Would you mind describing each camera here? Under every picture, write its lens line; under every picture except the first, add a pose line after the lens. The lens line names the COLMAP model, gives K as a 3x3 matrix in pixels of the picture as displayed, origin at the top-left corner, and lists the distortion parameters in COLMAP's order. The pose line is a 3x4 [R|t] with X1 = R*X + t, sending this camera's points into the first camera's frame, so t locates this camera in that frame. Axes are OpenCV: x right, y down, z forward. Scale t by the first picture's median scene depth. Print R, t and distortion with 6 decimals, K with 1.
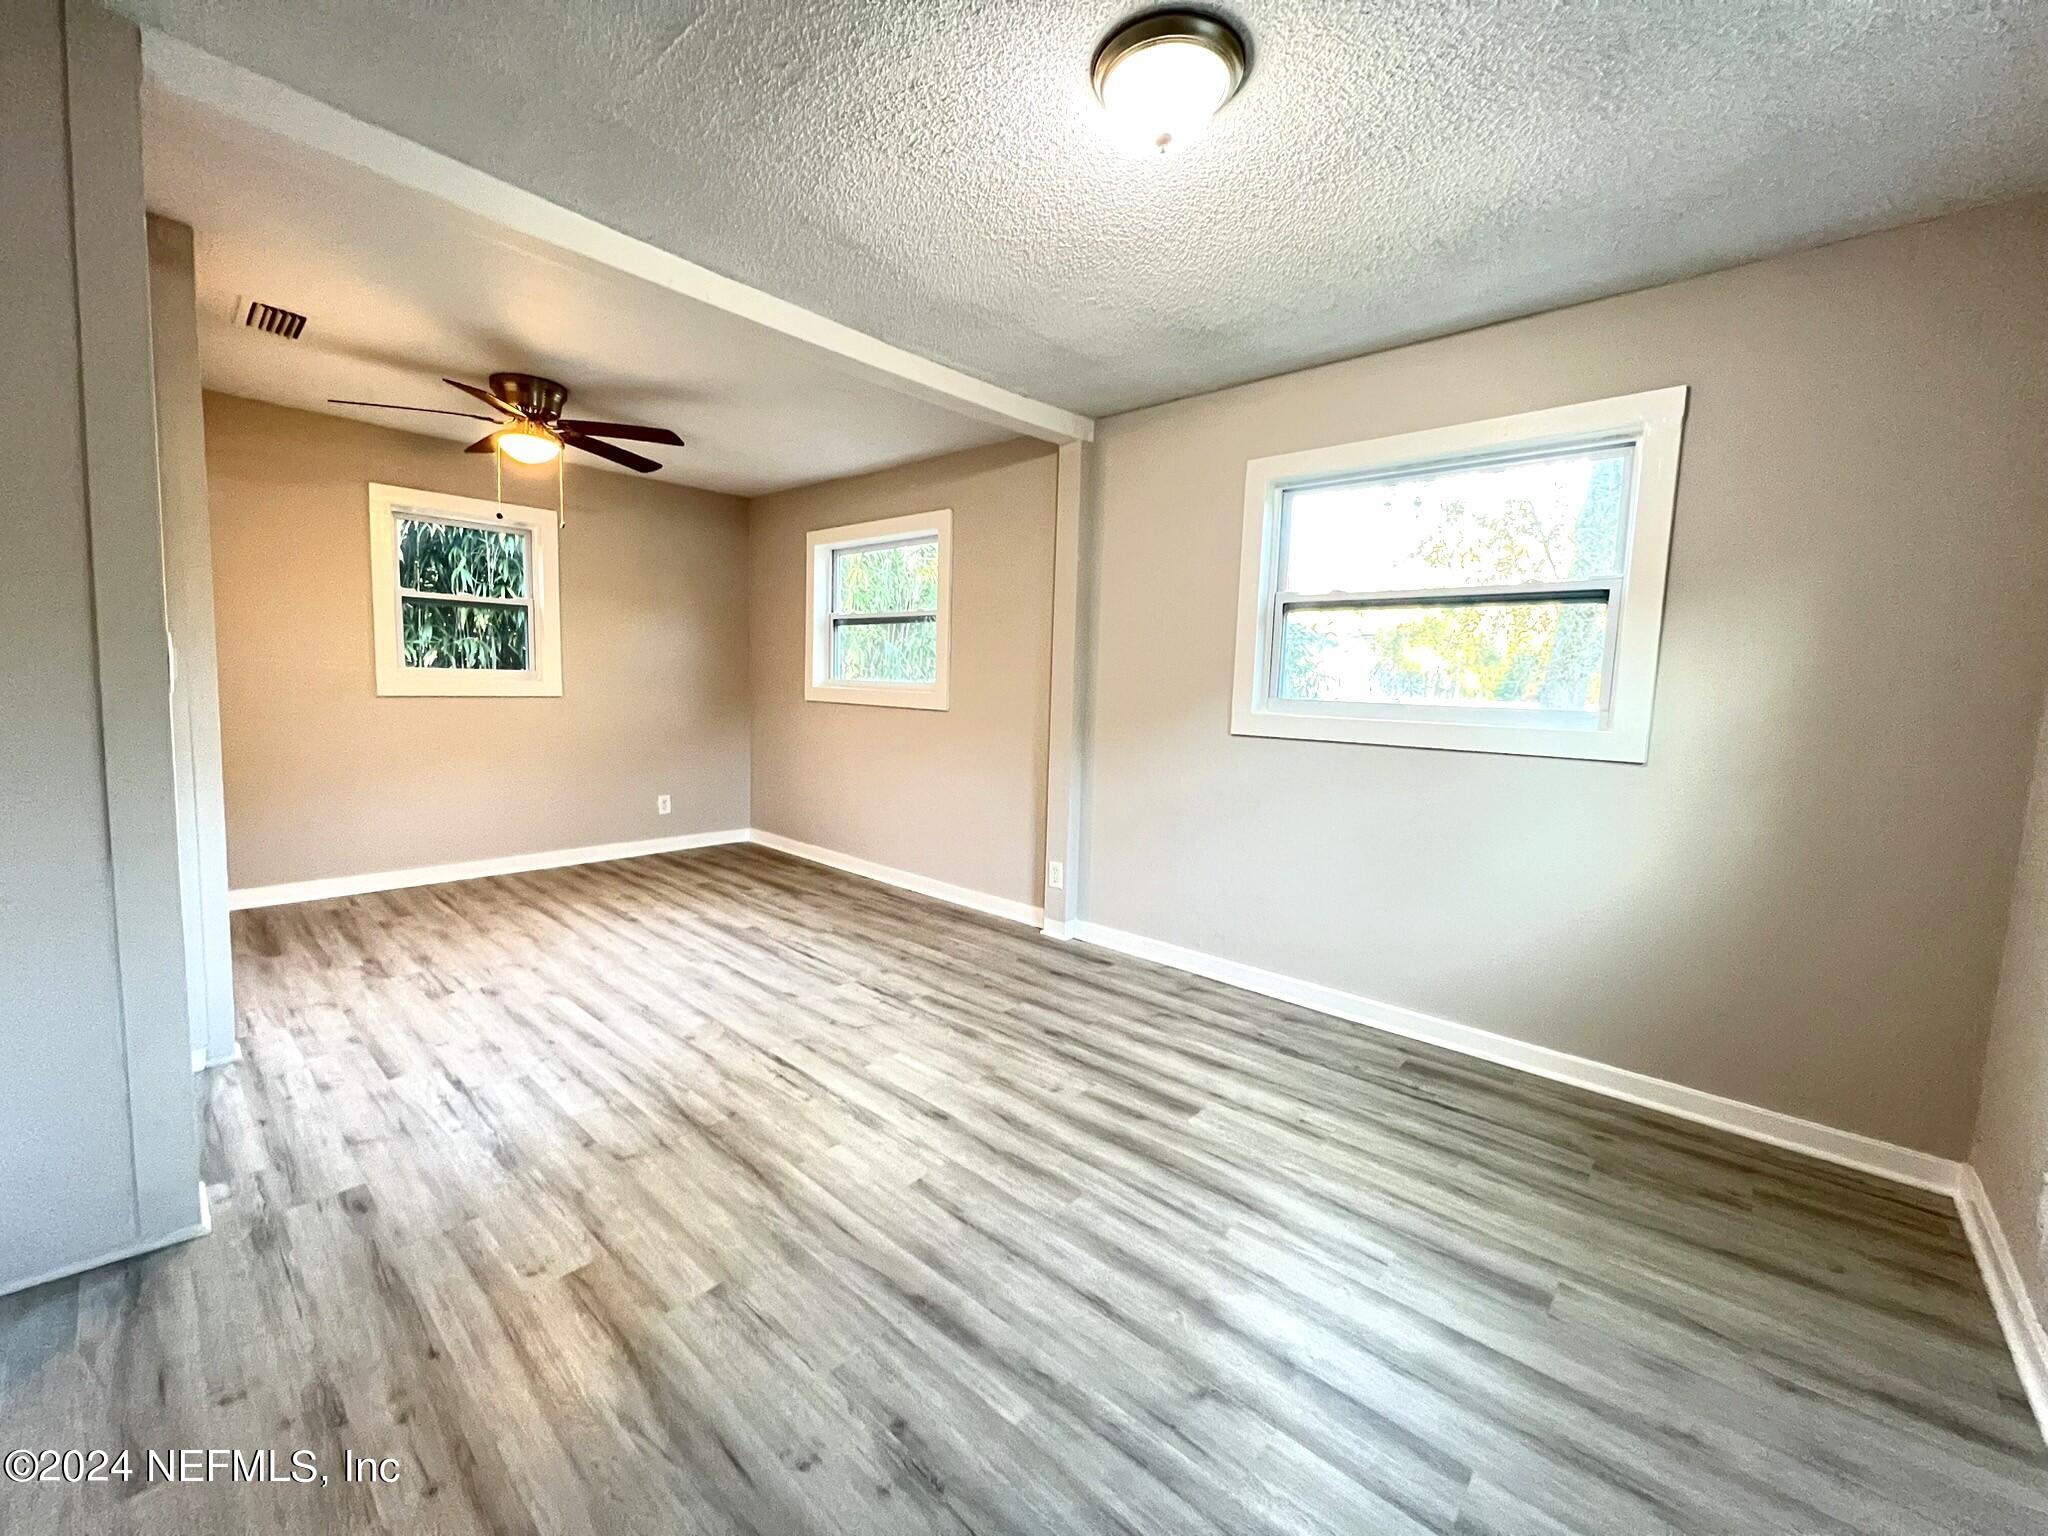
lens RADIAL K [[817.3, 0, 1021.8], [0, 817.3, 761.4], [0, 0, 1]] dist [0.001094, 0.000386]
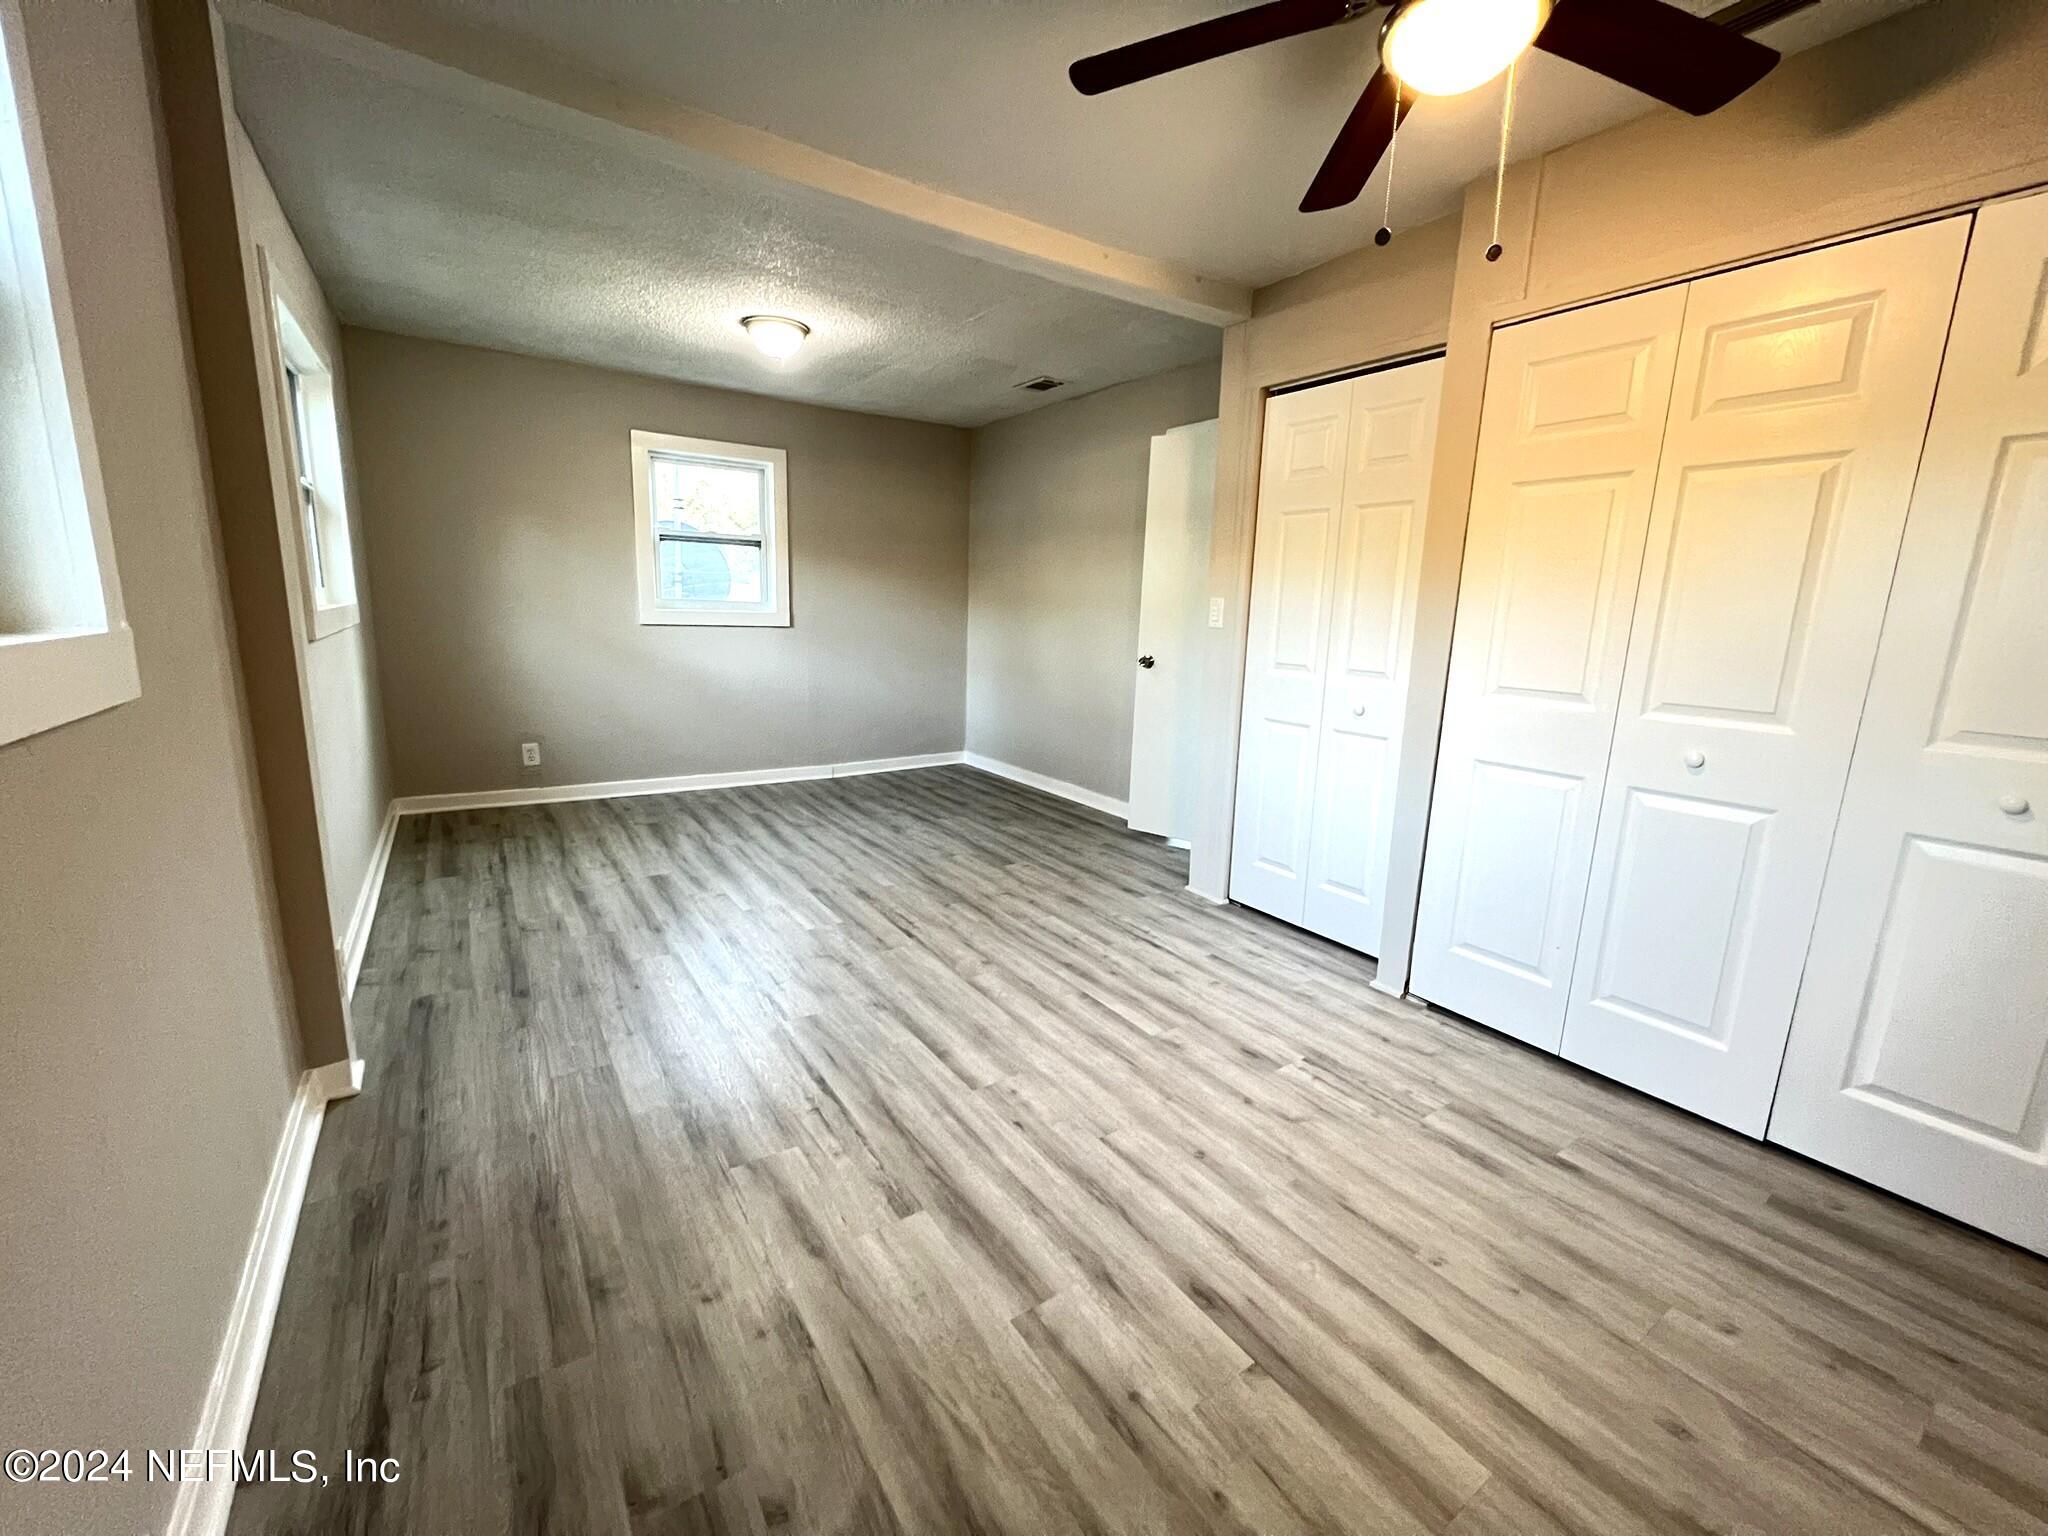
lens RADIAL K [[817.3, 0, 1021.8], [0, 817.3, 761.4], [0, 0, 1]] dist [0.001094, 0.000386]
pose [[-0.967583, -0.108484, 0.228069, -0.649202], [-0.039483, 0.956916, 0.287667, -0.198315], [-0.249450, 0.269336, -0.930179, 1.857768]]
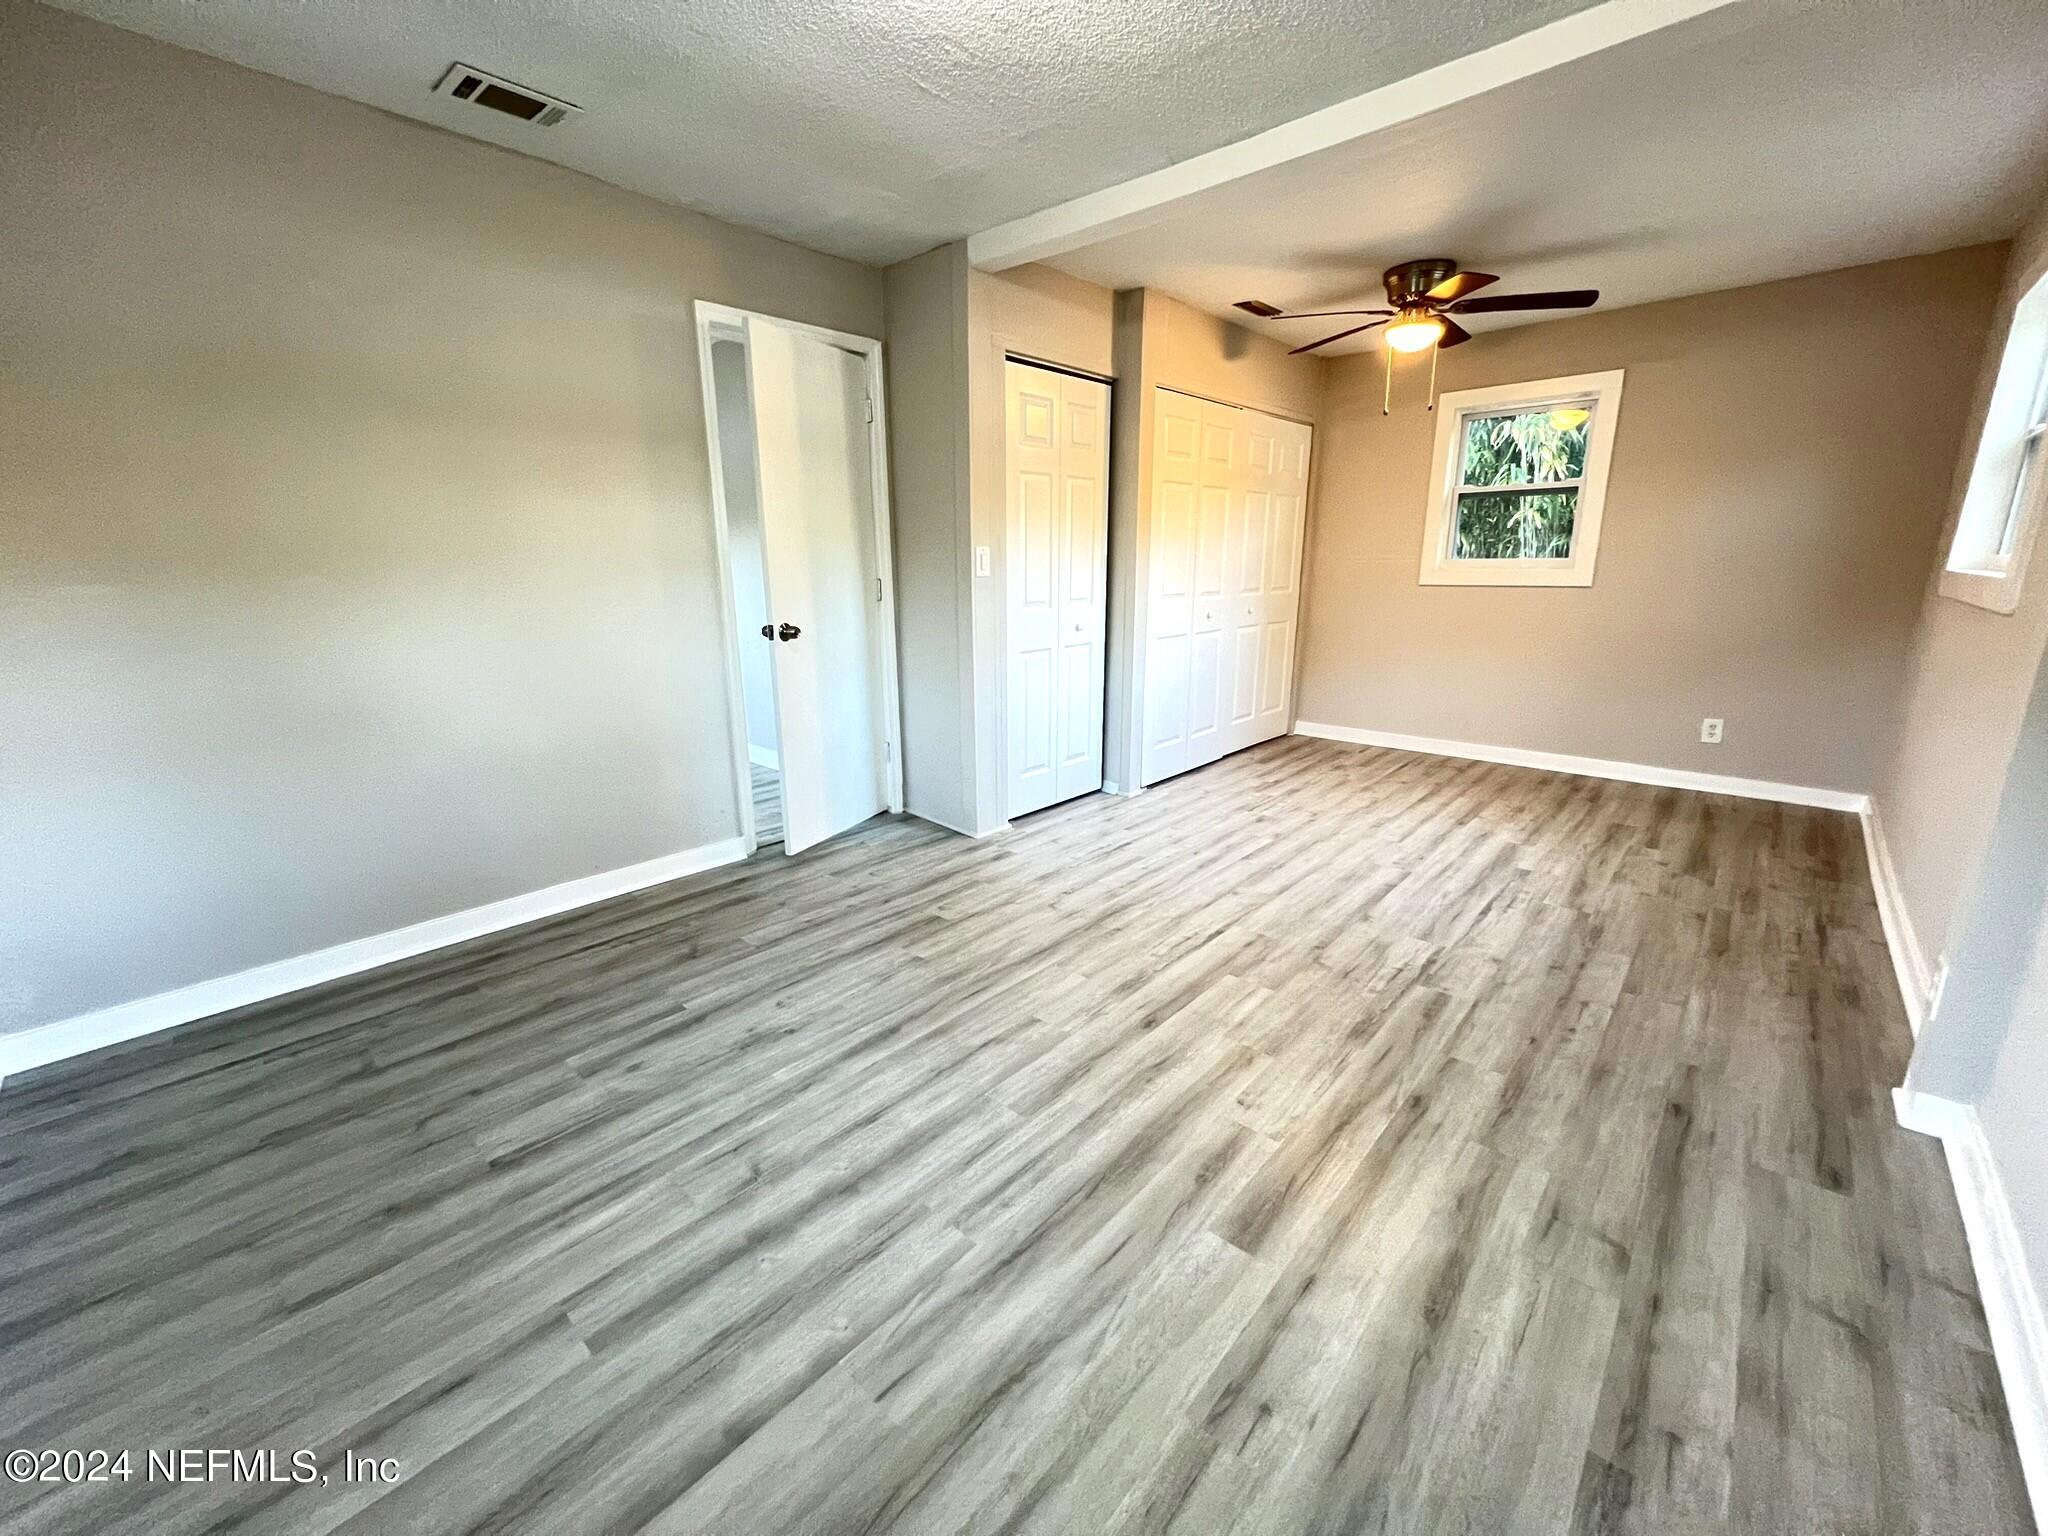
lens RADIAL K [[817.3, 0, 1021.8], [0, 817.3, 761.4], [0, 0, 1]] dist [0.001094, 0.000386]
pose [[-0.010199, 0.209520, -0.977751, 0.641065], [-0.089385, 0.973696, 0.209584, -0.042747], [0.995945, 0.089534, 0.008798, 0.678715]]
